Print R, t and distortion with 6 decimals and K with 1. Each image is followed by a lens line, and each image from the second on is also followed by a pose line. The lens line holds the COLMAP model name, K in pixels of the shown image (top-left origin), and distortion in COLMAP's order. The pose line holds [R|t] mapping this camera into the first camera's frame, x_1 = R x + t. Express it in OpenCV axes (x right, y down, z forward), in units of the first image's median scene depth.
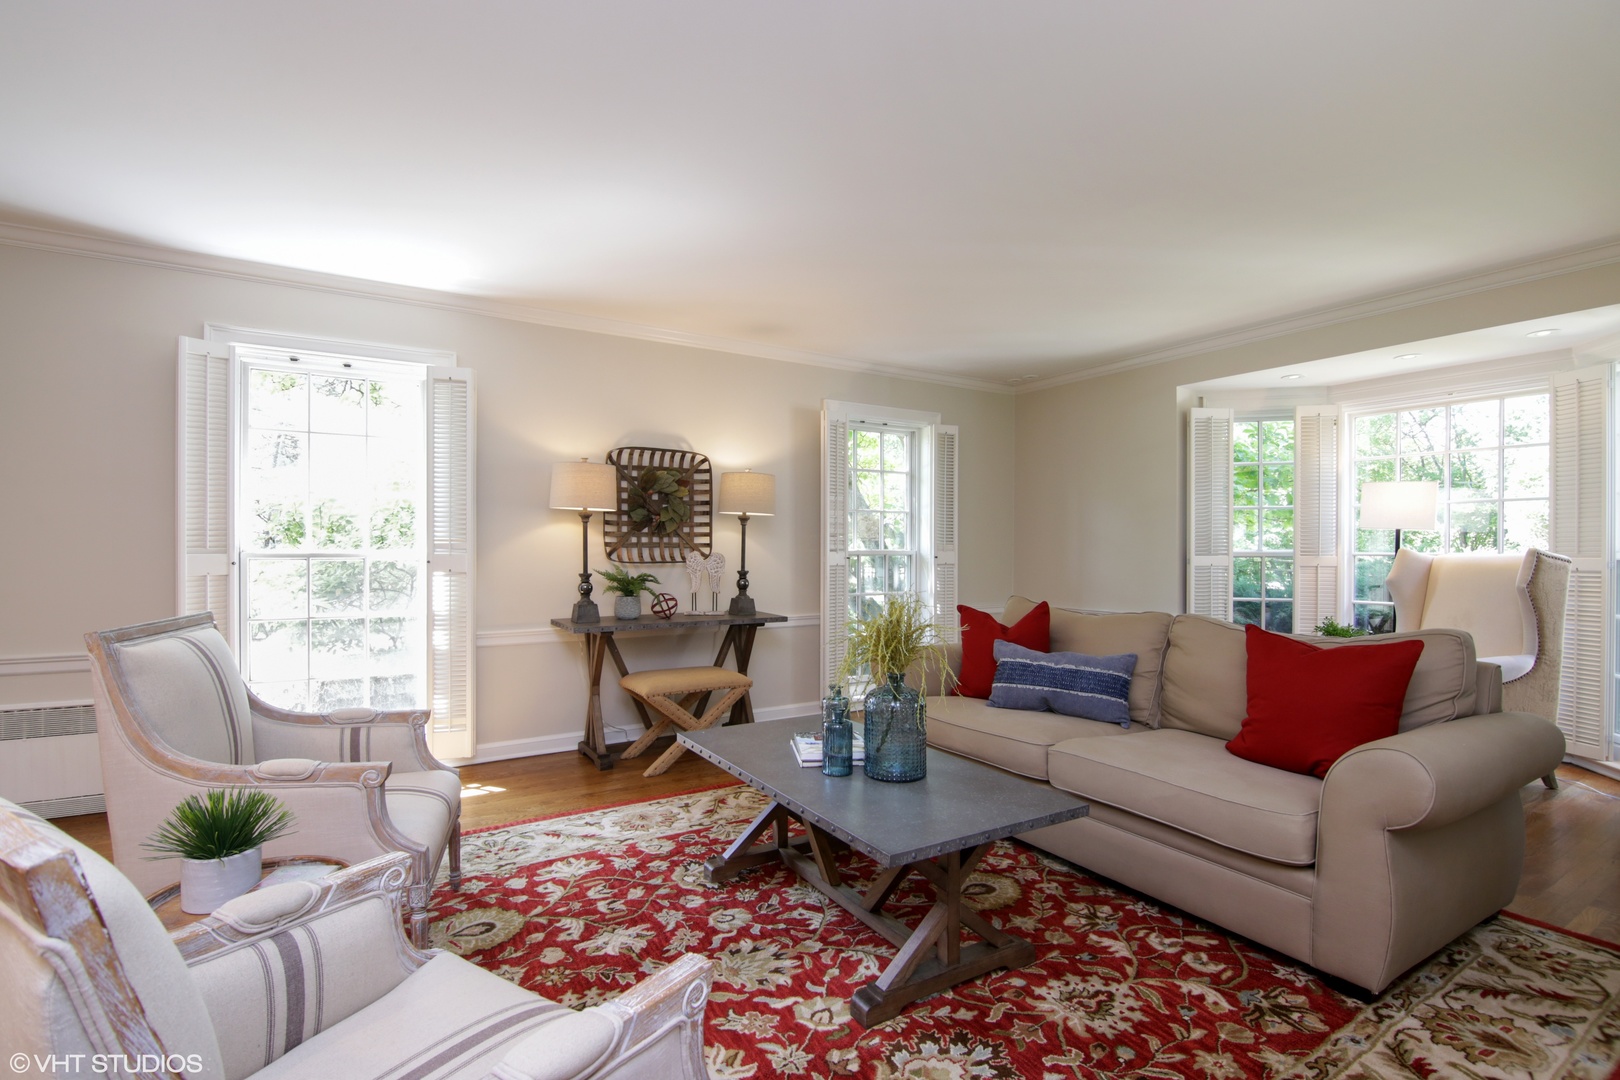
lens RADIAL K [[742.0, 0, 795.9], [0, 742.0, 543.2], [0, 0, 1]] dist [-0.003316, -0.000017]
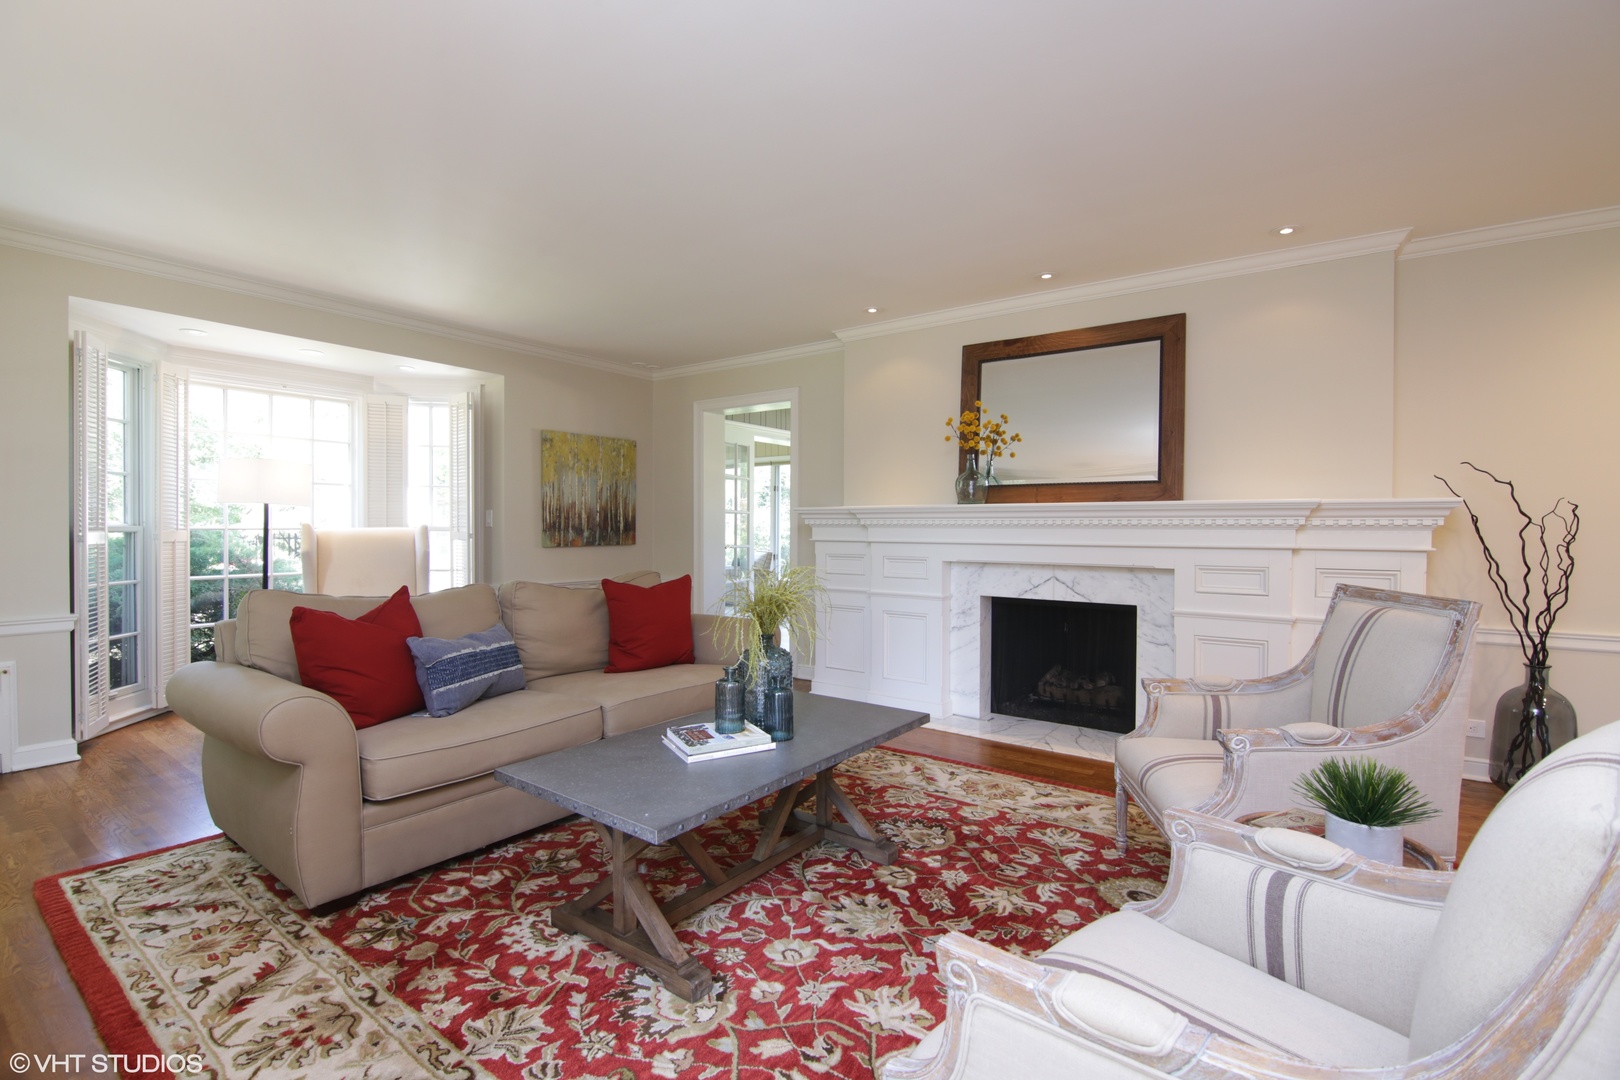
lens RADIAL K [[742.0, 0, 794.4], [0, 742.0, 537.4], [0, 0, 1]] dist [-0.003316, -0.000017]
pose [[-0.361364, -0.044980, 0.931339, -0.897386], [-0.029928, 0.998881, 0.036630, -0.023938], [-0.931945, -0.014636, -0.362305, 1.325097]]
